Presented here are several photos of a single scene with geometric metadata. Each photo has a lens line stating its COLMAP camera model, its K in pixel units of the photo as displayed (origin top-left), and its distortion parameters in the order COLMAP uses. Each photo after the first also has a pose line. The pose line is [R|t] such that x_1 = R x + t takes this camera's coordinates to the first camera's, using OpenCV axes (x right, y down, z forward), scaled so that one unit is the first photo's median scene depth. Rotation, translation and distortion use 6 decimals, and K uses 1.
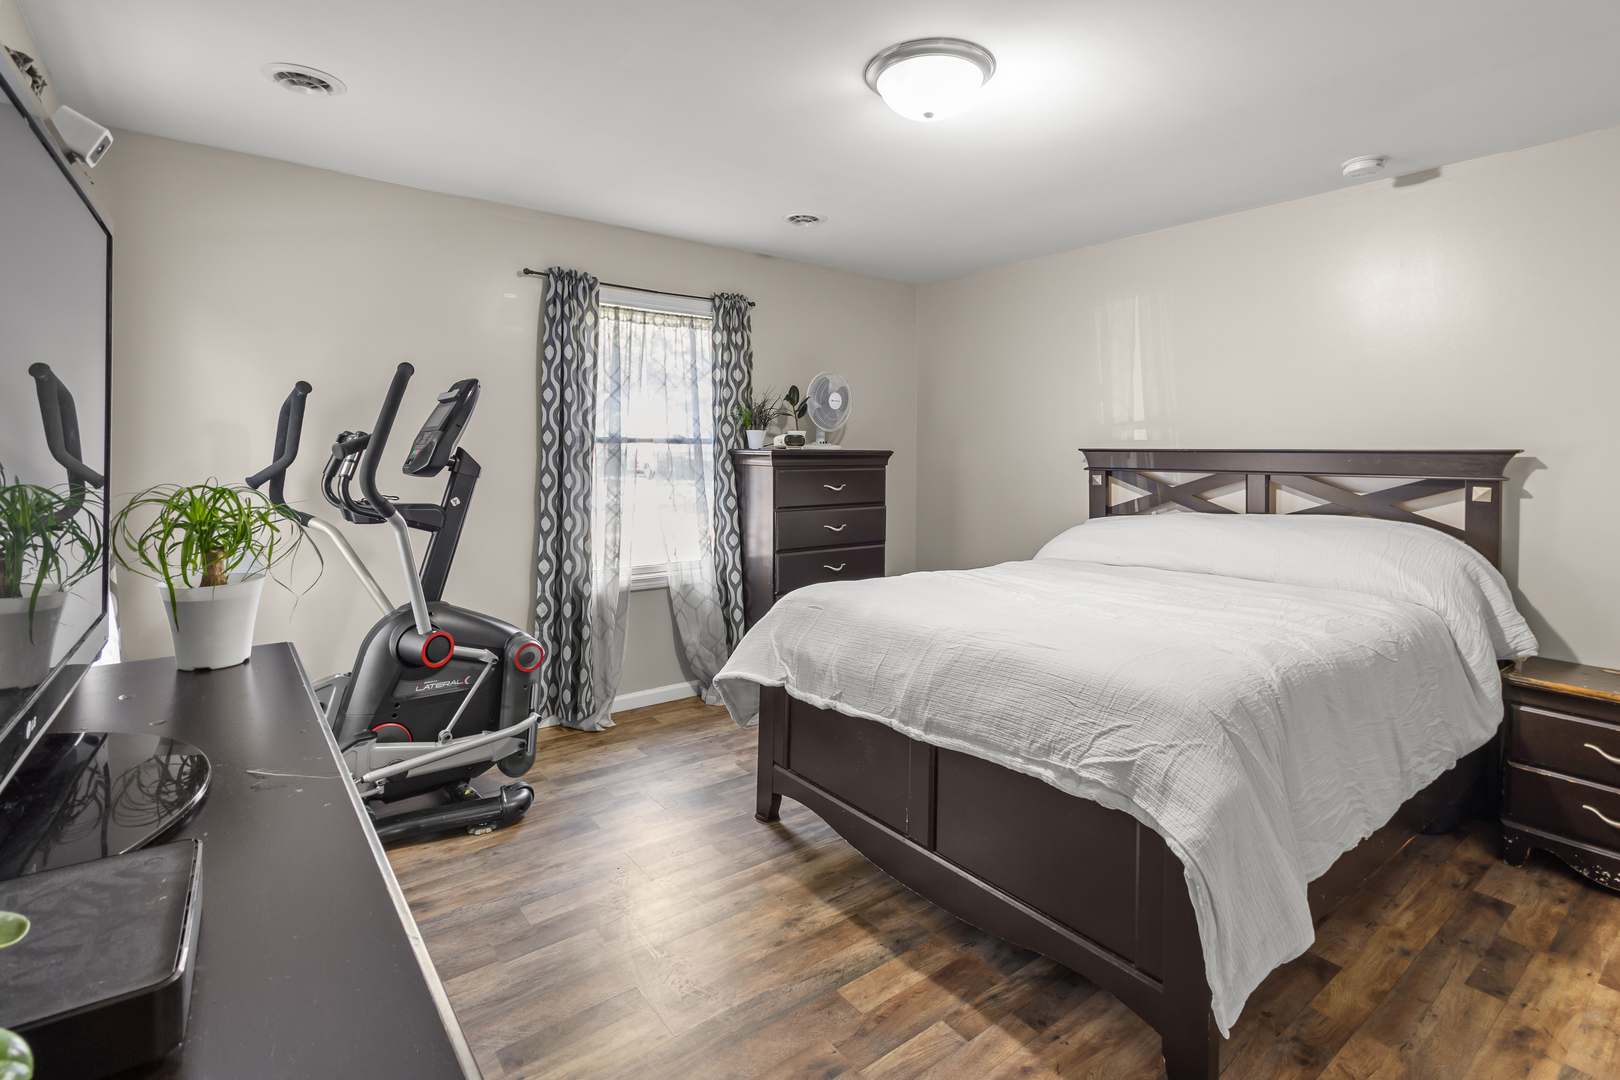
lens RADIAL K [[756.1, 0, 838.1], [0, 756.1, 482.1], [0, 0, 1]] dist [0.000905, 0.000136]
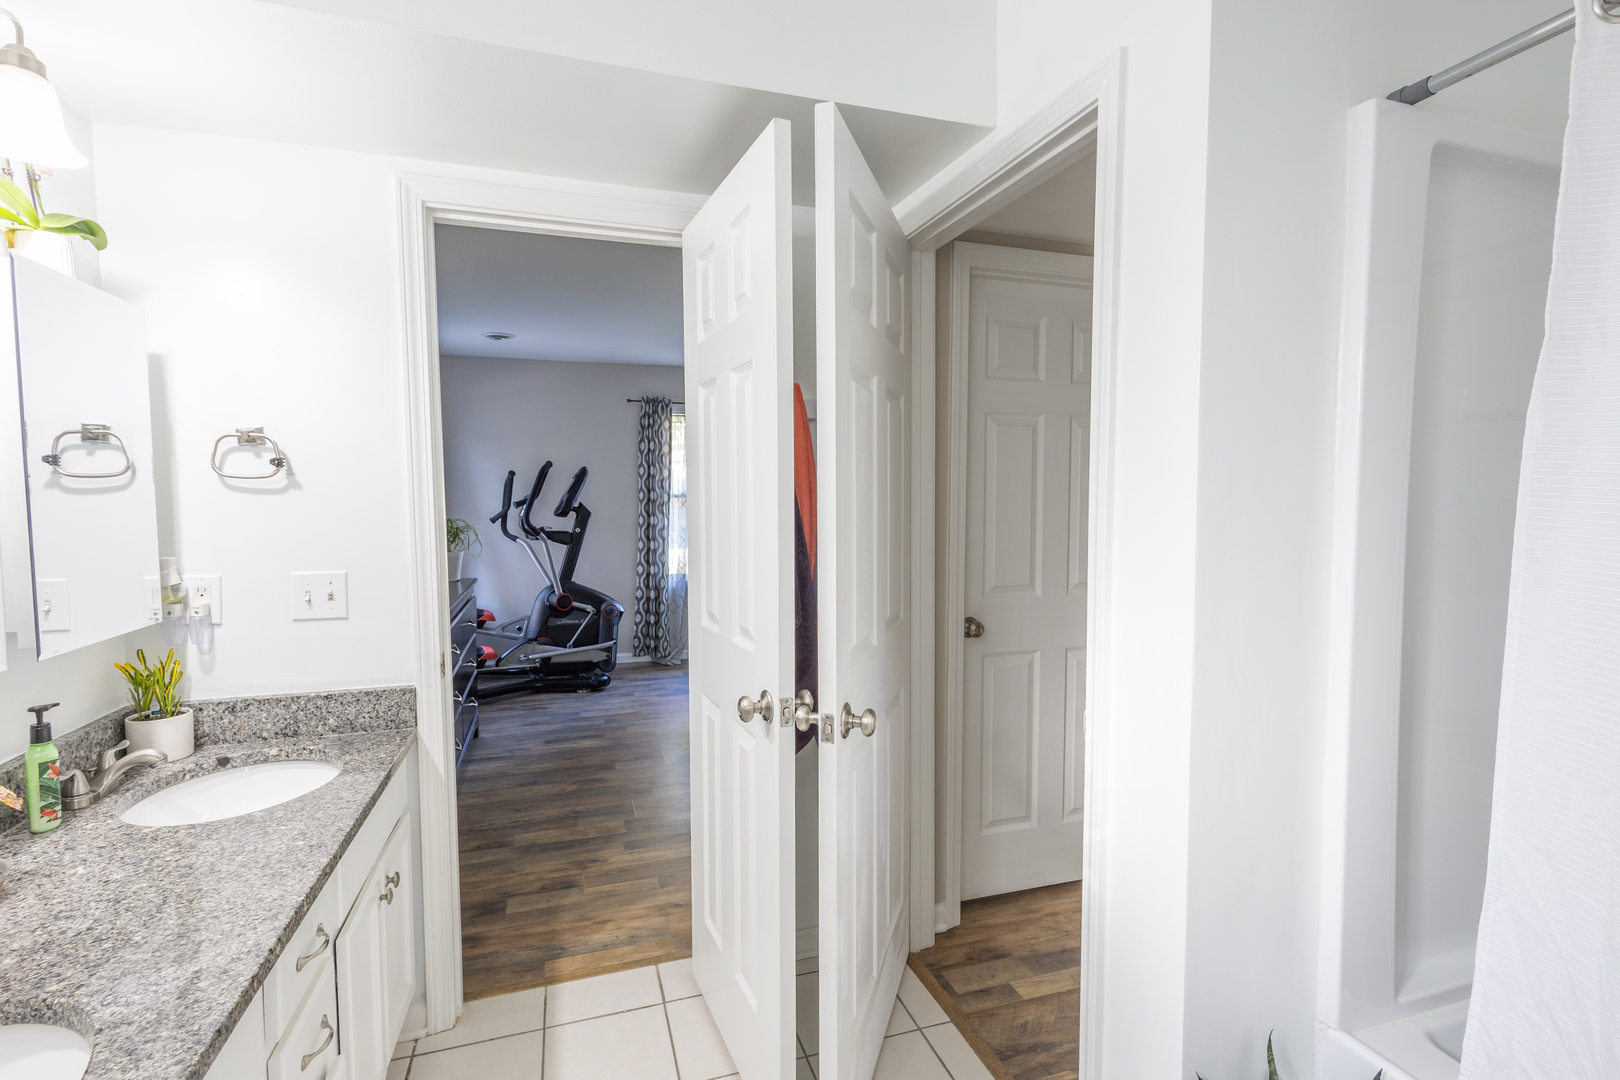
lens RADIAL K [[752.0, 0, 839.6], [0, 752.0, 545.7], [0, 0, 1]] dist [-0.000165, -0.000492]
pose [[0.947375, 0.009682, -0.319979, 0.595165], [-0.002041, 0.999705, 0.024207, 0.014277], [0.320119, -0.022280, 0.947115, -0.490284]]
